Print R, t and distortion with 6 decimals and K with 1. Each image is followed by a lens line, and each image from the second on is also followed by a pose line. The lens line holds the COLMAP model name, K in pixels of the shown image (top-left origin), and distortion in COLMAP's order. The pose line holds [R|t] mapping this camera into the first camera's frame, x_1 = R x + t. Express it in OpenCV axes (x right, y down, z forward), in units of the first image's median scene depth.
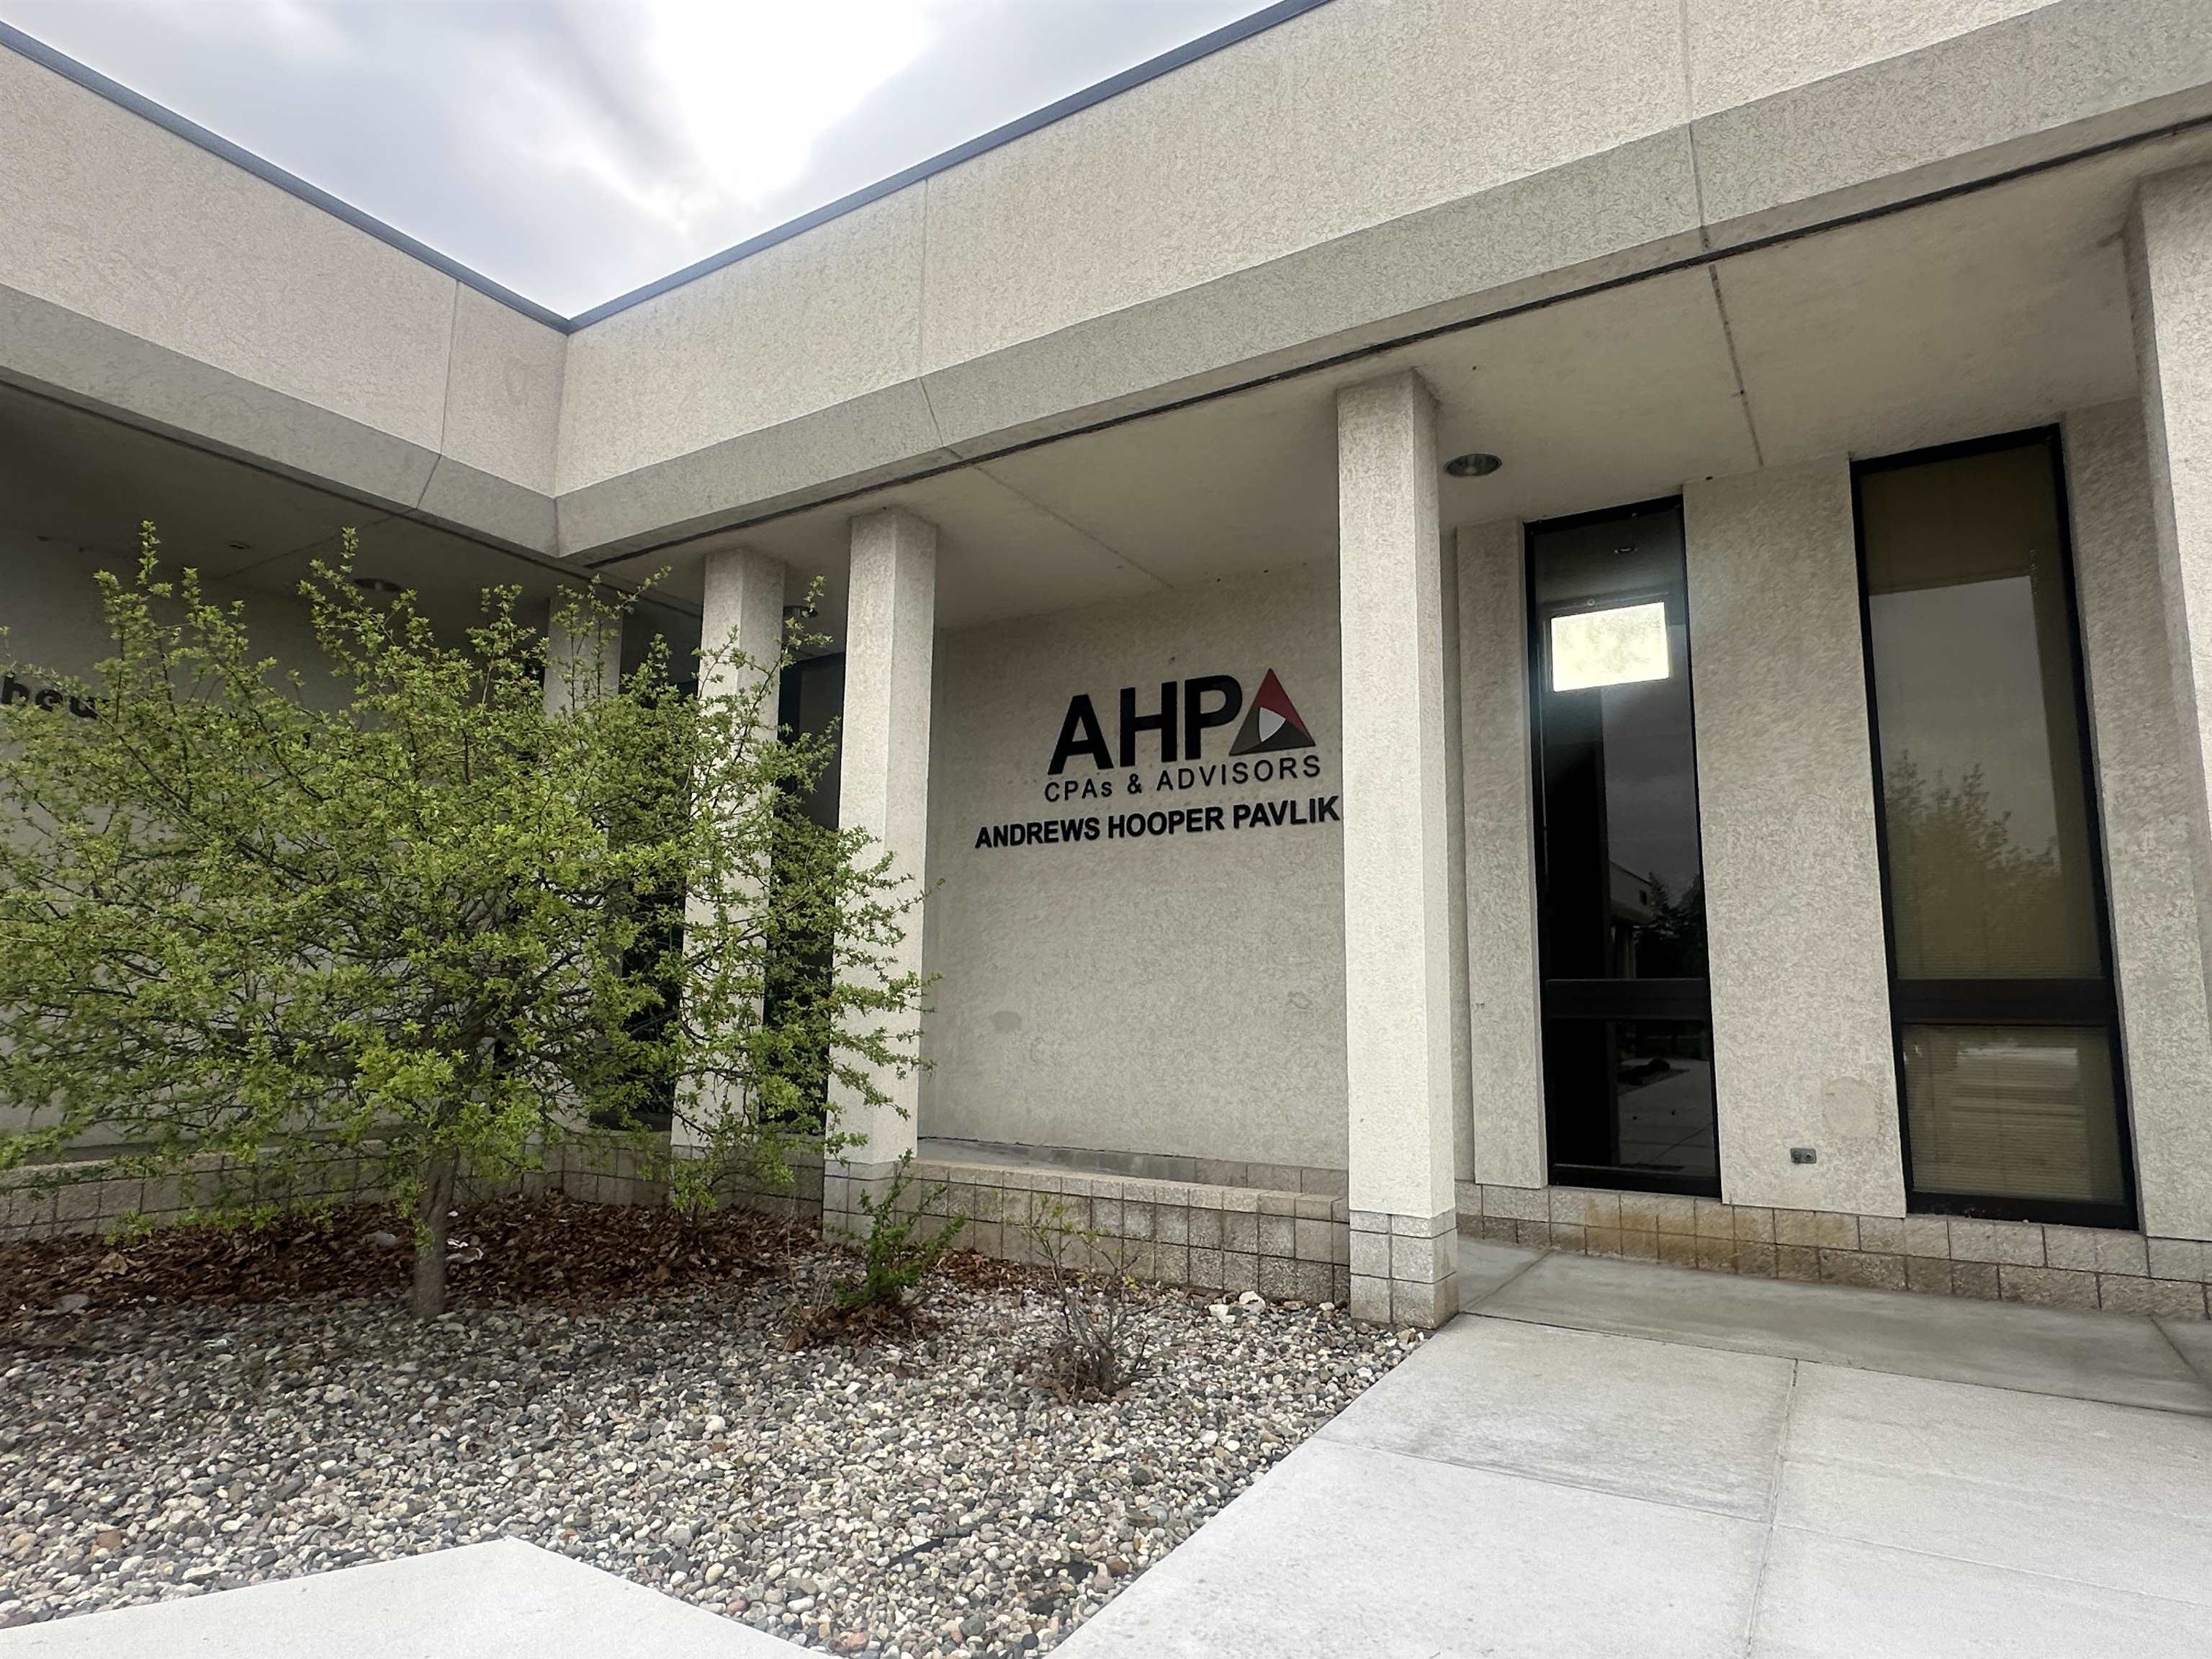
lens RADIAL K [[1275.3, 0, 1091.3], [0, 1275.3, 820.3], [0, 0, 1]] dist [-0.005016, 0.003443]
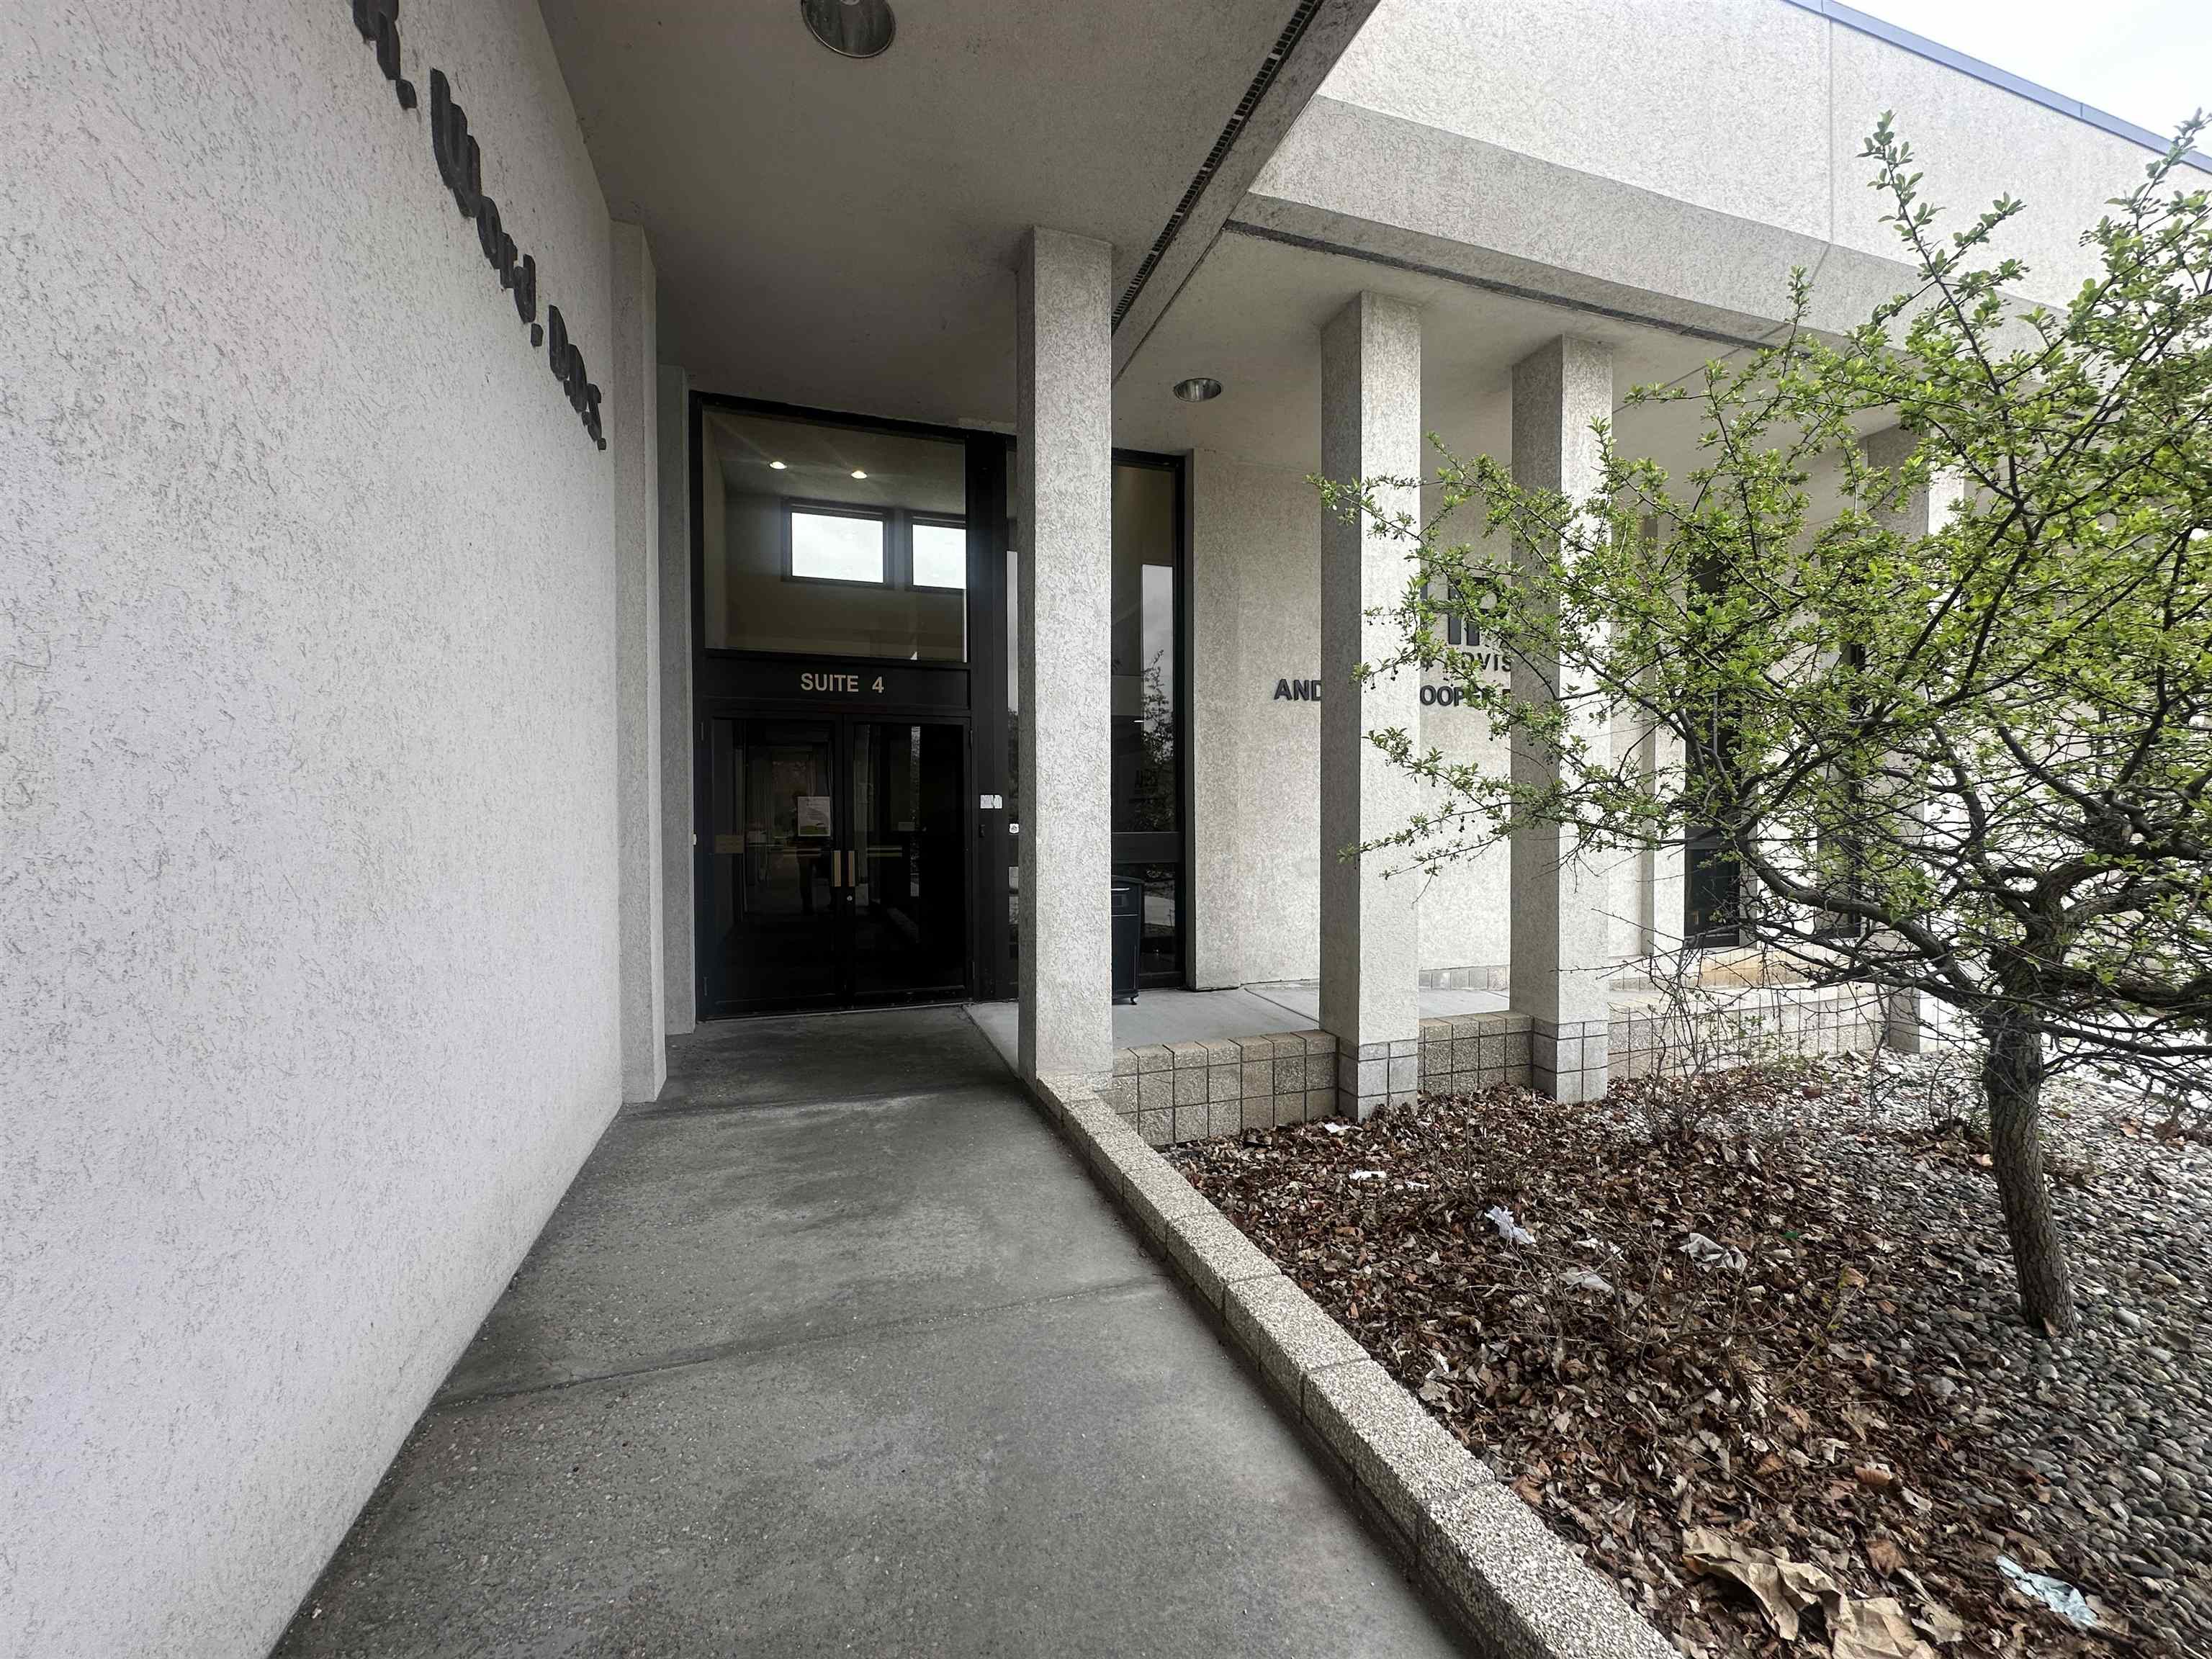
lens RADIAL K [[906.3, 0, 1092.4], [0, 906.3, 835.8], [0, 0, 1]] dist [-0.001177, 0.000964]
pose [[0.660830, -0.011180, 0.750452, -0.794745], [-0.096700, 0.990287, 0.099904, 0.078145], [-0.744280, -0.138589, 0.653331, 0.681183]]
